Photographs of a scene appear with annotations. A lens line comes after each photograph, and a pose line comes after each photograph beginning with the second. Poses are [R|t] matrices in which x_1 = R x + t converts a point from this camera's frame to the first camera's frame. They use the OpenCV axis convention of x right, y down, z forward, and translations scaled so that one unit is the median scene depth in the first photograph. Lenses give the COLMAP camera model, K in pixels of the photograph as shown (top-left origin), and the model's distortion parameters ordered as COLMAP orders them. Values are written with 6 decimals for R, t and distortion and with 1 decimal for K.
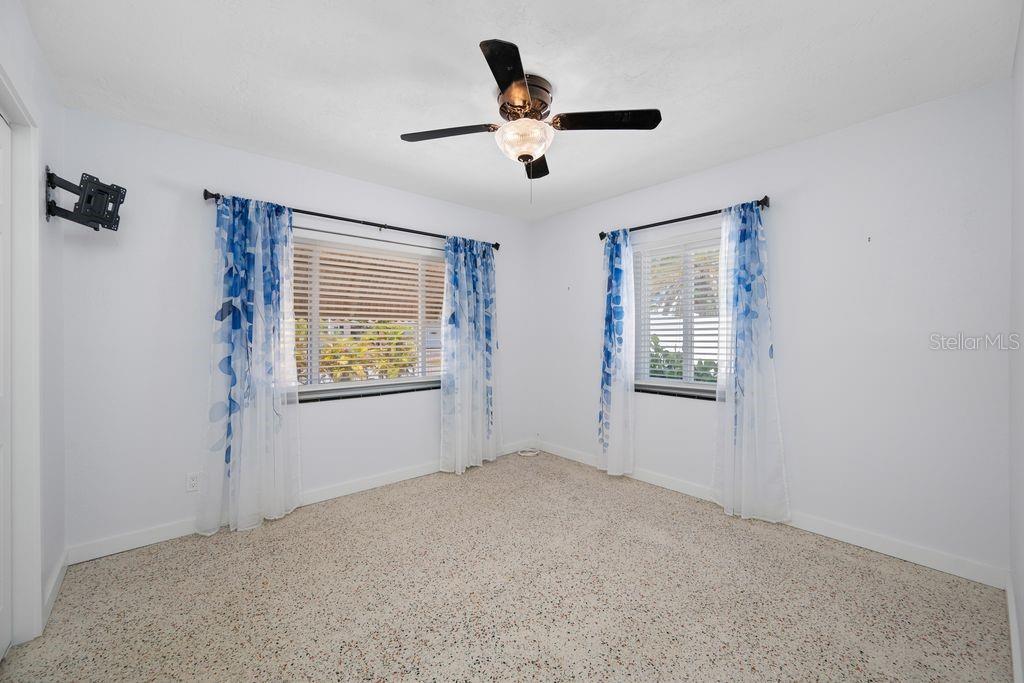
lens RADIAL K [[406.2, 0, 513.2], [0, 406.2, 341.6], [0, 0, 1]] dist [-0.000130, 0.000314]
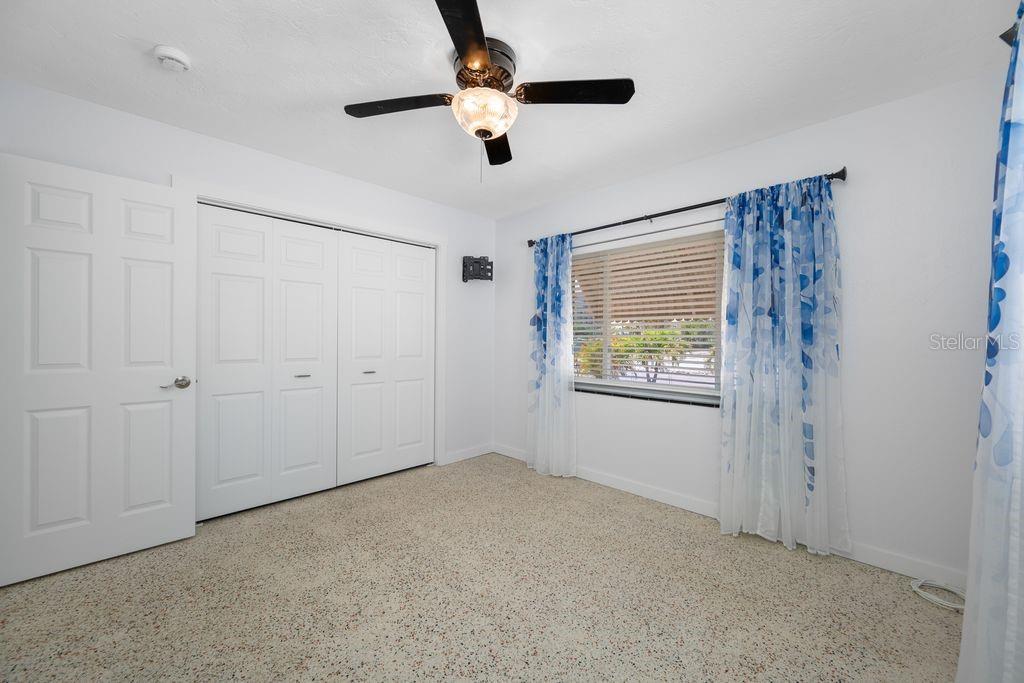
lens RADIAL K [[406.2, 0, 516.8], [0, 406.2, 344.1], [0, 0, 1]] dist [-0.000130, 0.000314]
pose [[0.074267, 0.016262, -0.997106, 0.620538], [-0.020504, 0.999681, 0.014777, -0.004242], [0.997028, 0.019347, 0.074577, 0.677407]]
